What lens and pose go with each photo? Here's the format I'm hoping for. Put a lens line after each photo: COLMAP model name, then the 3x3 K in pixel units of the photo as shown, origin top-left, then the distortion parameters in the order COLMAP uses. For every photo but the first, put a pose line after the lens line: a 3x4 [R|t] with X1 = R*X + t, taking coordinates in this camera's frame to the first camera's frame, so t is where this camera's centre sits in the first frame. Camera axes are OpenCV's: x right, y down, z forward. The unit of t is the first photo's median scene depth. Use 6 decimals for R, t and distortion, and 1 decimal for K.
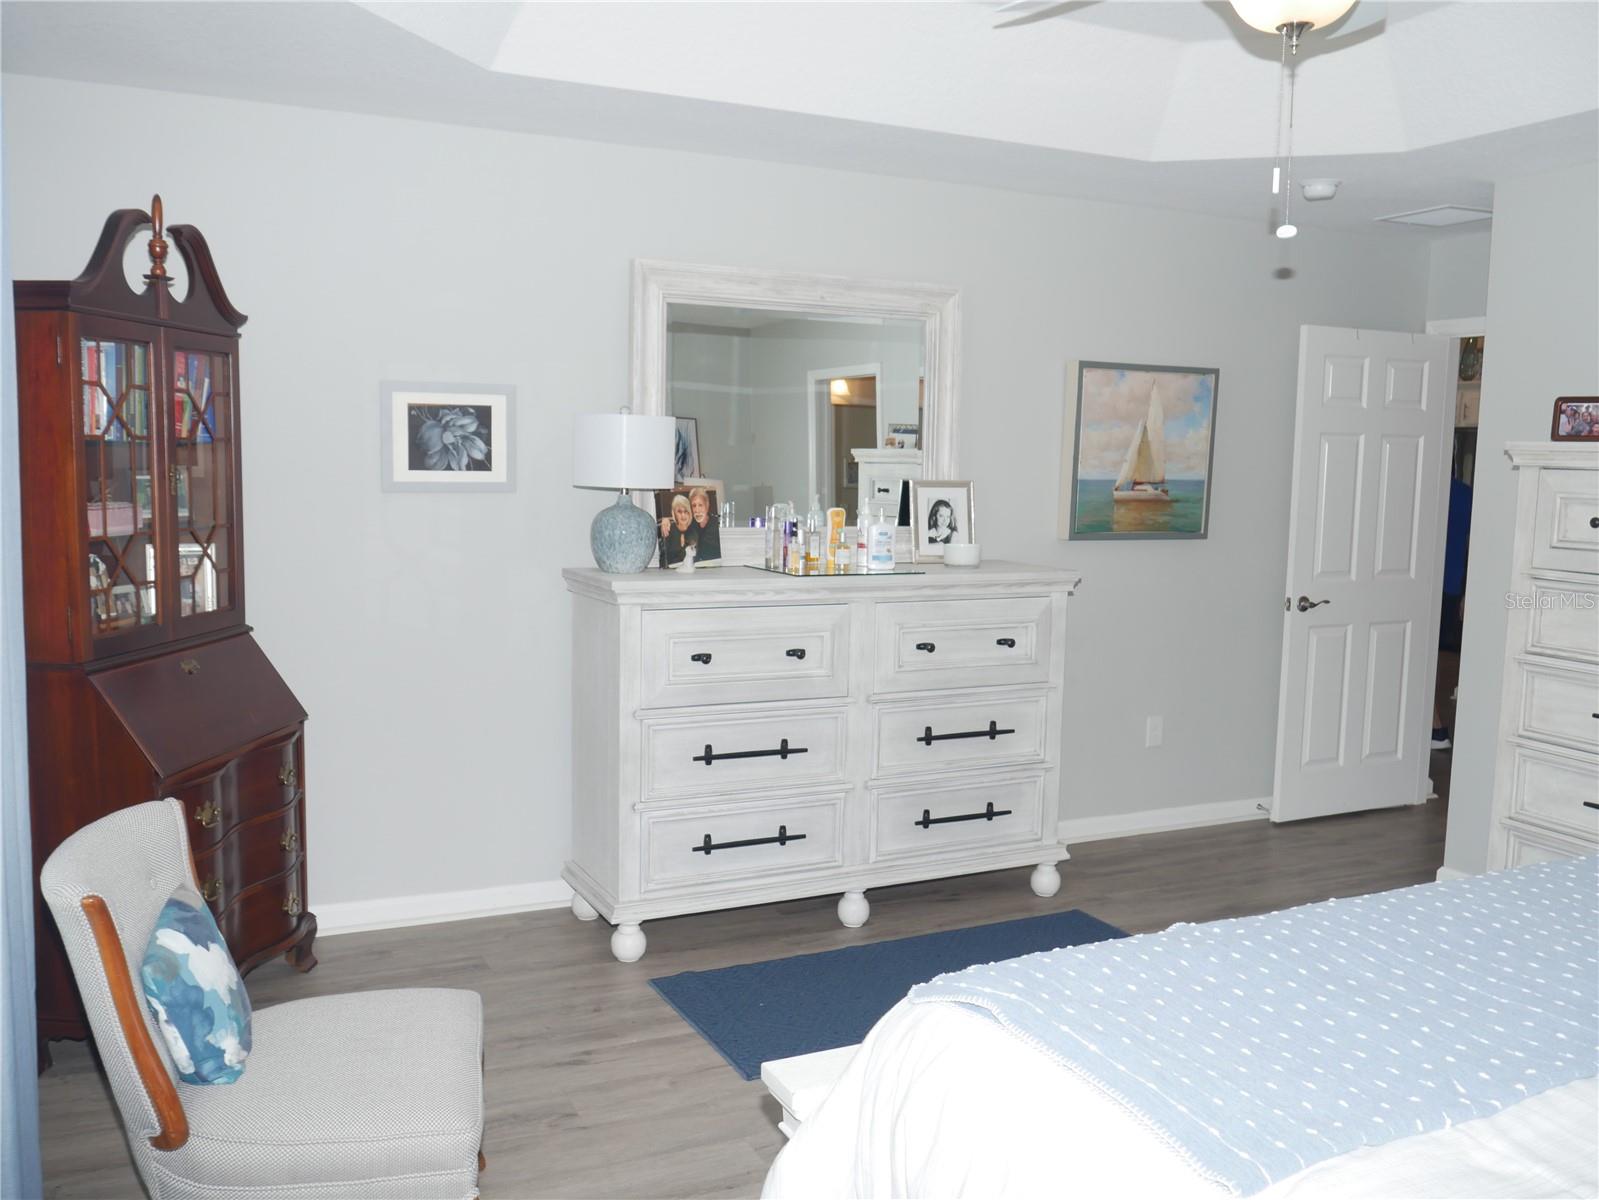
lens RADIAL K [[1347.5, 0, 797.1], [0, 1347.5, 597.9], [0, 0, 1]] dist [-0.029684, -0.000105]
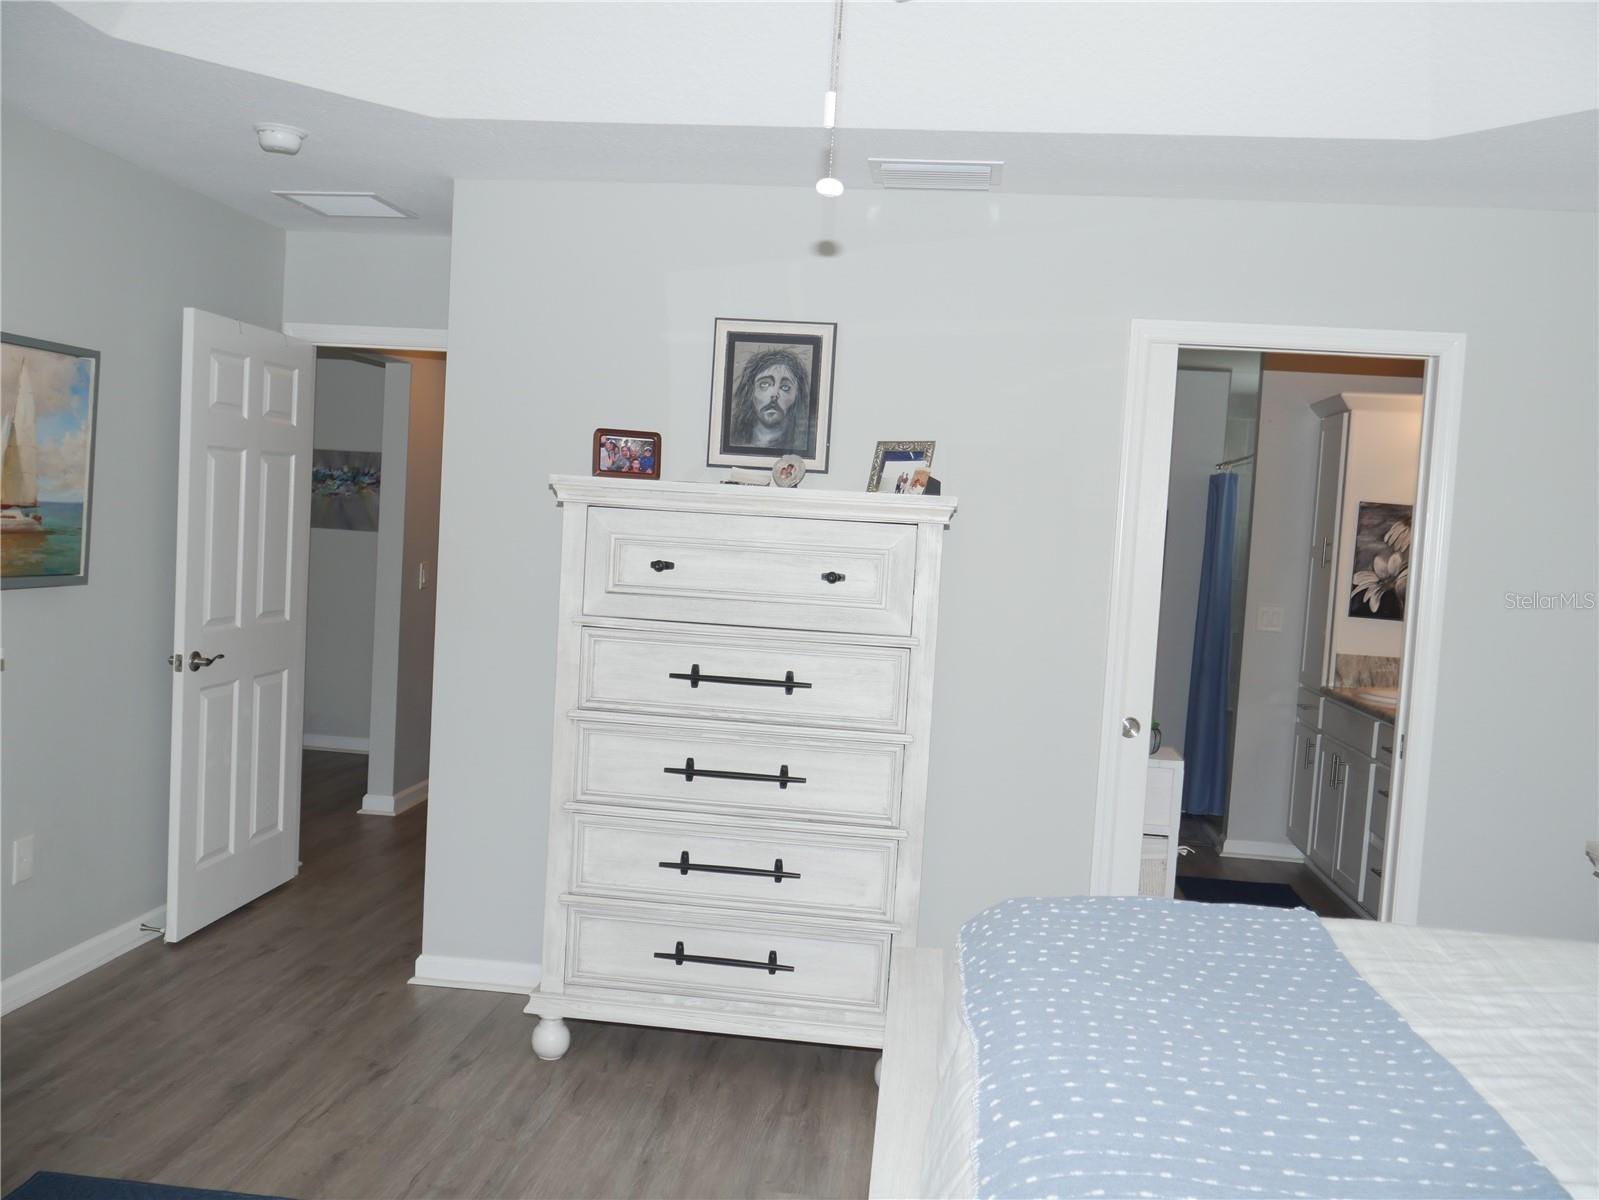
lens RADIAL K [[1347.5, 0, 803.4], [0, 1347.5, 603.9], [0, 0, 1]] dist [-0.029684, -0.000105]
pose [[0.518848, -0.041739, 0.853847, -0.116026], [0.043091, 0.998815, 0.022641, -0.033630], [-0.853780, 0.025047, 0.520031, 0.301866]]
